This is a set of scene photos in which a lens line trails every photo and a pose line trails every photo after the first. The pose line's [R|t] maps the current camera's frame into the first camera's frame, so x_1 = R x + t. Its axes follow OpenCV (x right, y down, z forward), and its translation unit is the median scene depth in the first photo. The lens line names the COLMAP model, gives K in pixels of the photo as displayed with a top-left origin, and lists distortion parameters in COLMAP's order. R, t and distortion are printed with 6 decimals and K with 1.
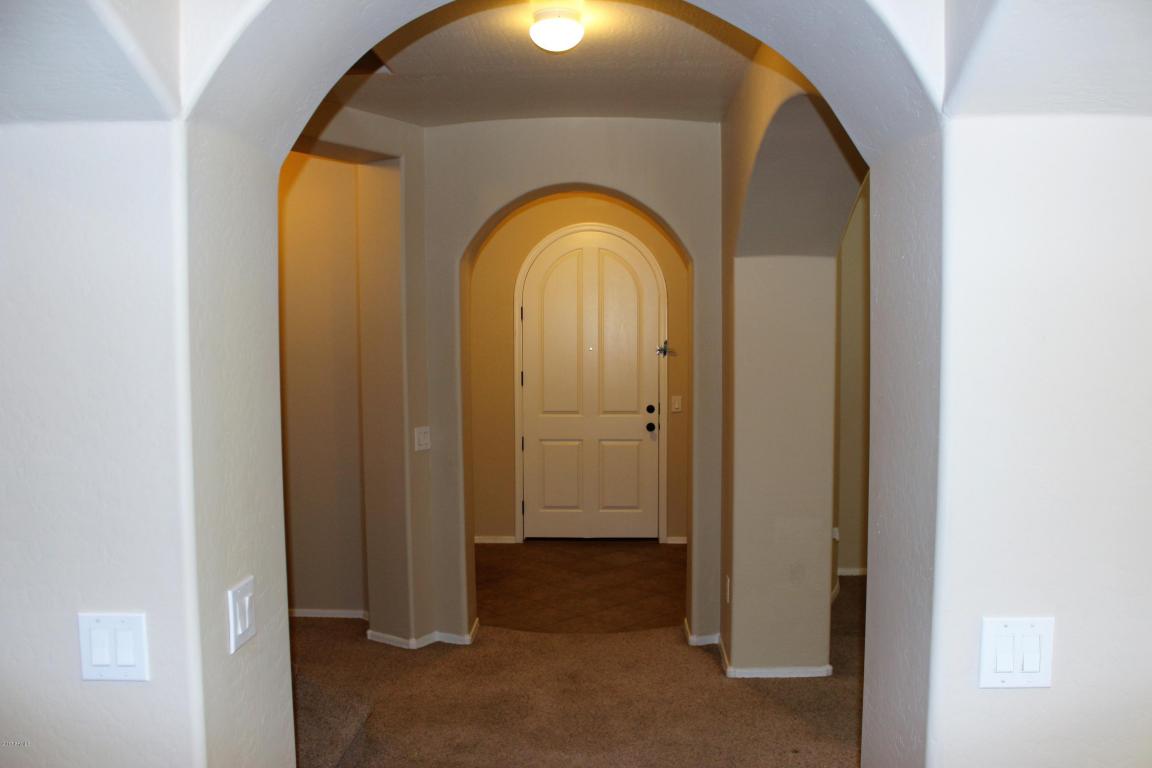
lens RADIAL K [[965.8, 0, 586.6], [0, 965.8, 392.8], [0, 0, 1]] dist [-0.120627, 0.069626]
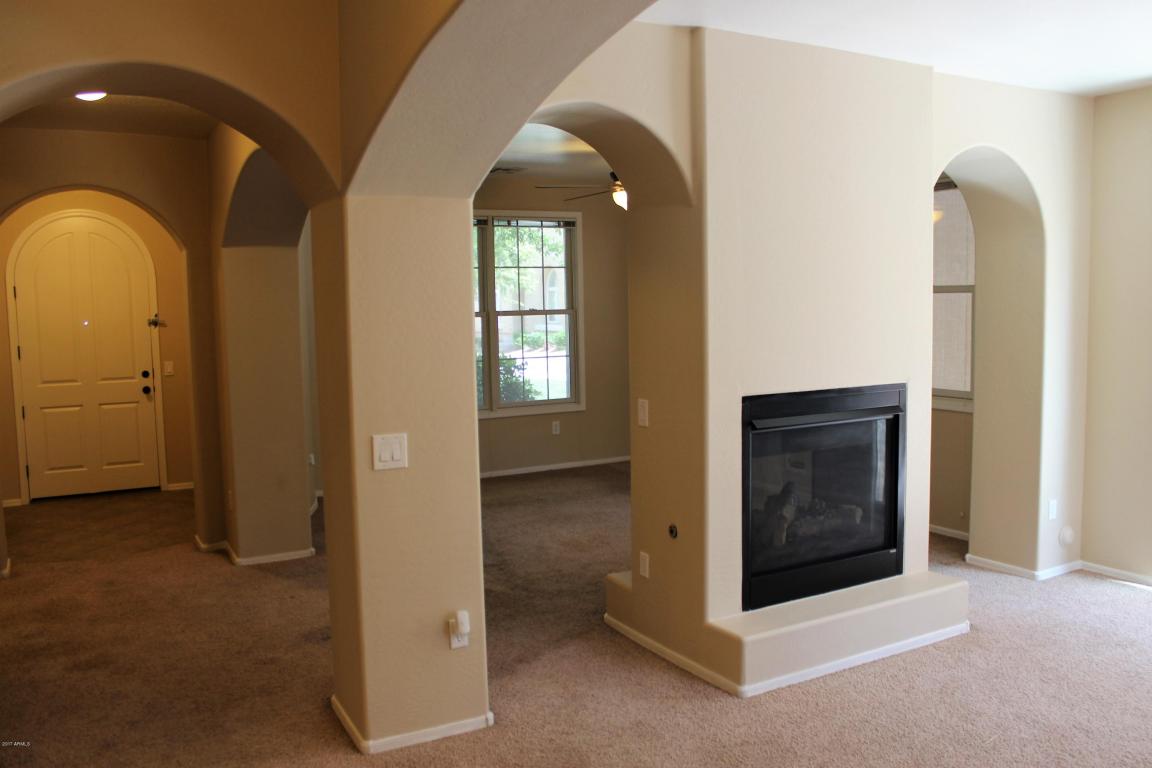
lens RADIAL K [[965.8, 0, 588.3], [0, 965.8, 384.5], [0, 0, 1]] dist [-0.120627, 0.069626]
pose [[0.858536, -0.056180, 0.509666, -0.053389], [0.044857, 0.998398, 0.034492, 0.014066], [-0.510787, -0.006750, 0.859681, -0.226367]]
